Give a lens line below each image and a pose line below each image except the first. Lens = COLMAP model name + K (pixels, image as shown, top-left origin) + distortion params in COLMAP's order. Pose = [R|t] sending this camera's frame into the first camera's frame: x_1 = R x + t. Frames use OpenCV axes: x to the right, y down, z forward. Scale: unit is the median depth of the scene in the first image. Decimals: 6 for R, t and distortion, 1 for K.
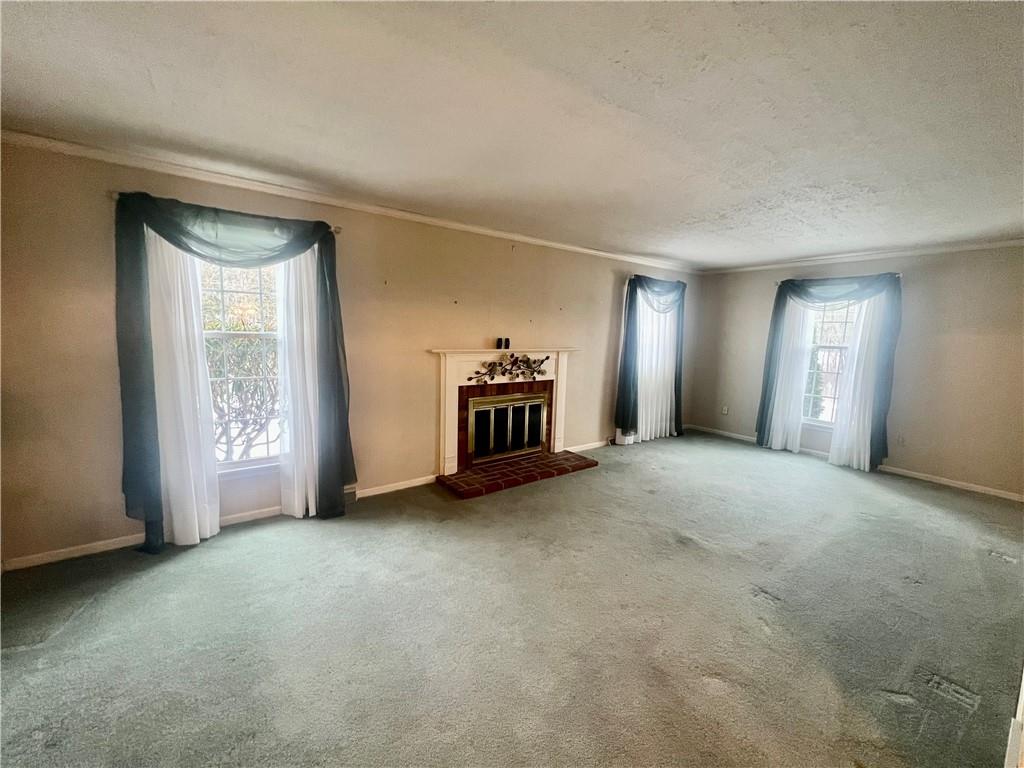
lens RADIAL K [[408.9, 0, 513.7], [0, 408.9, 381.6], [0, 0, 1]] dist [0.001998, 0.000086]
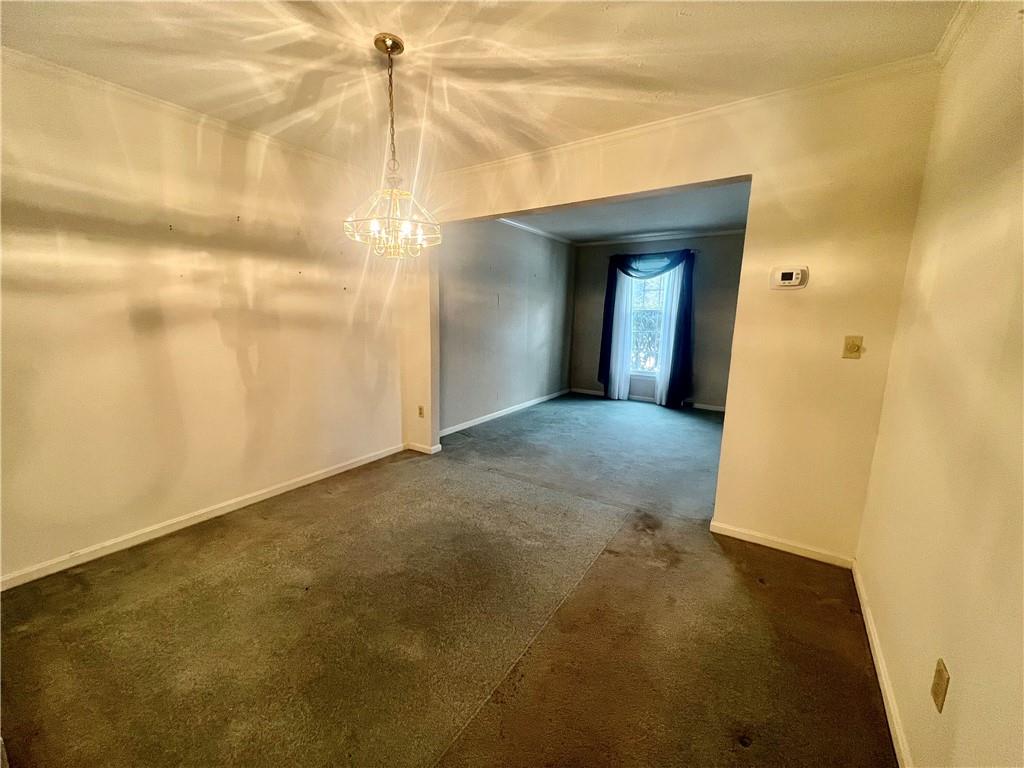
lens RADIAL K [[408.9, 0, 512.6], [0, 408.9, 386.6], [0, 0, 1]] dist [0.001998, 0.000086]
pose [[0.338355, 0.130938, -0.931864, 1.142723], [-0.118254, 0.988338, 0.095936, 0.152734], [0.933559, 0.077736, 0.349893, -0.365716]]
